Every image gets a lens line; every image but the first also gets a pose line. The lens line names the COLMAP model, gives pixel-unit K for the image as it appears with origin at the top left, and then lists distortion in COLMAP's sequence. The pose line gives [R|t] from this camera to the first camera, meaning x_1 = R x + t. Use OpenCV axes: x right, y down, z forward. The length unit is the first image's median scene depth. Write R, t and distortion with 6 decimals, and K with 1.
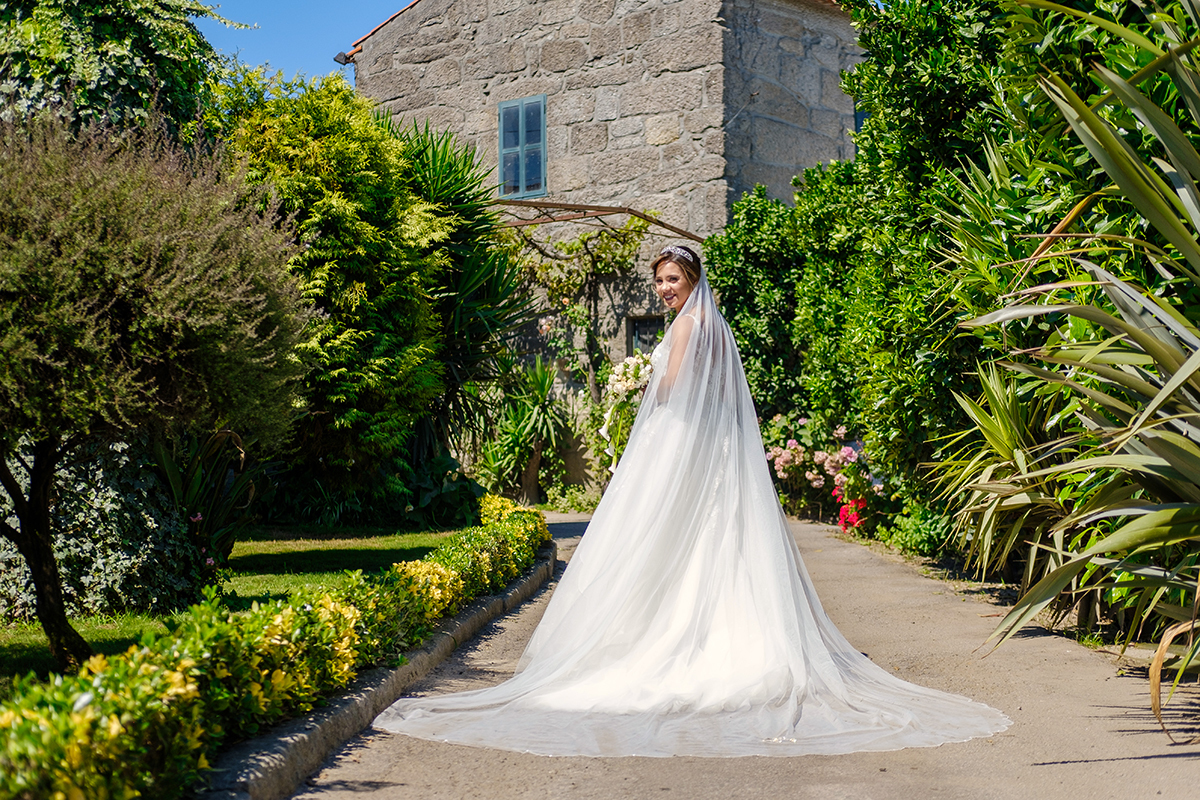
lens RADIAL K [[1802.1, 0, 607.4], [0, 1802.1, 408.7], [0, 0, 1]] dist [-0.131971, 0.000000]
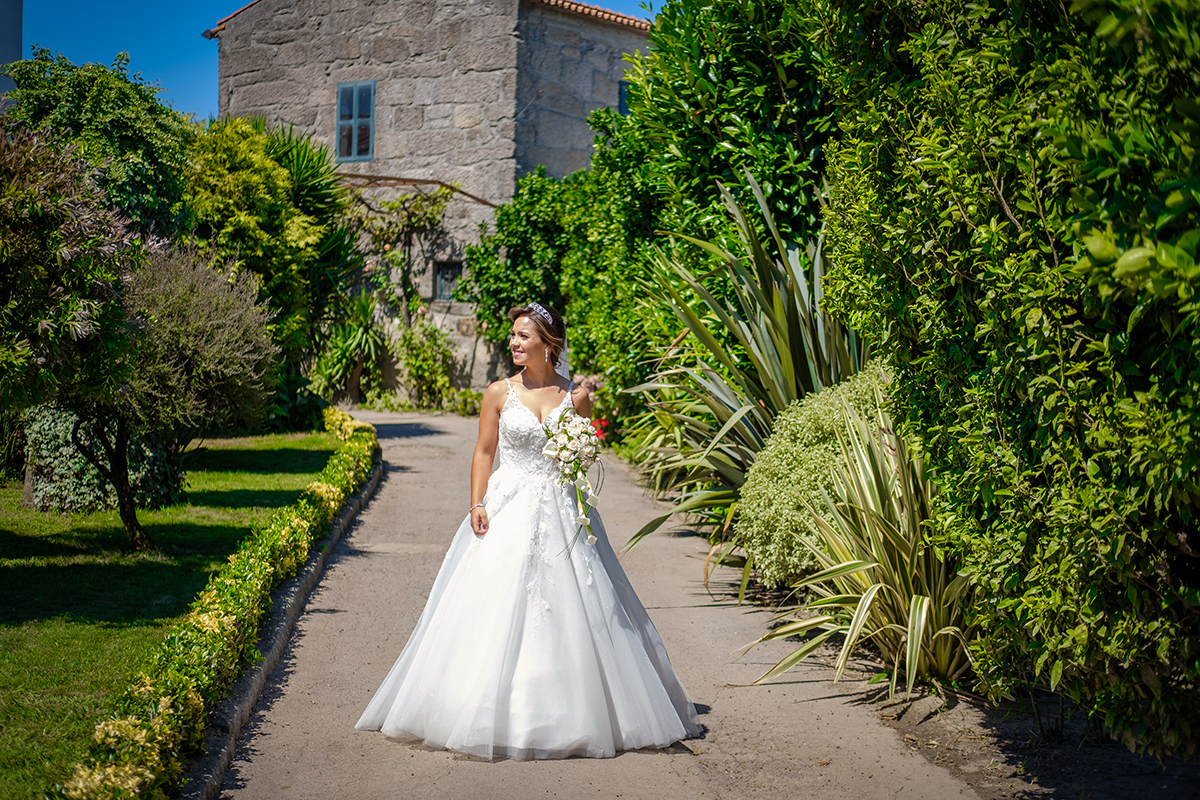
lens RADIAL K [[1802.1, 0, 592.7], [0, 1802.1, 396.8], [0, 0, 1]] dist [-0.131971, 0.000000]
pose [[0.993117, 0.031911, 0.112698, -0.019086], [-0.040559, 0.996335, 0.075303, -0.059141], [-0.109882, -0.079356, 0.990772, -0.306592]]
